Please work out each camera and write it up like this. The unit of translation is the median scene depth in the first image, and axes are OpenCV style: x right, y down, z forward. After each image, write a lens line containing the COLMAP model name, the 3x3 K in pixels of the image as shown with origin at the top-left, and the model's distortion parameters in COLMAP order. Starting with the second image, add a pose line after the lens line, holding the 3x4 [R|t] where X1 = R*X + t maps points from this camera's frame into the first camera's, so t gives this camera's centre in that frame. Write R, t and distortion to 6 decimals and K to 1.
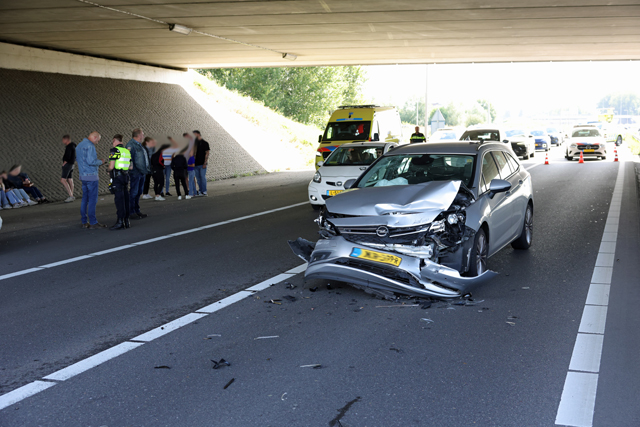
lens RADIAL K [[800.3, 0, 322.7], [0, 800.3, 211.8], [0, 0, 1]] dist [-0.001265, 0.000000]
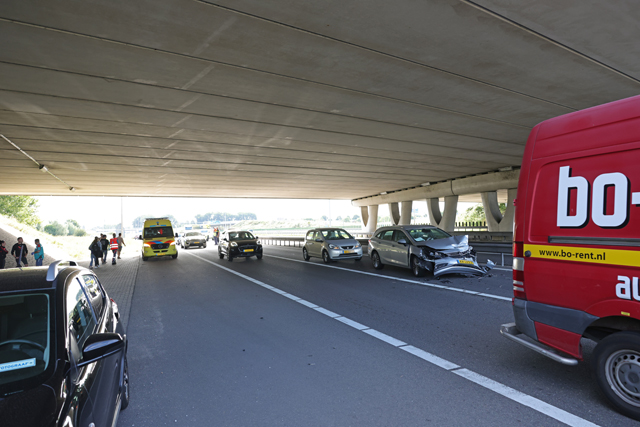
lens RADIAL K [[431.4, 0, 322.7], [0, 431.4, 215.3], [0, 0, 1]] dist [-0.001789, 0.001365]
pose [[0.728715, 0.002671, 0.684811, -1.136773], [0.099455, 0.988978, -0.109688, 0.008127], [-0.677556, 0.148039, 0.720418, 0.200320]]
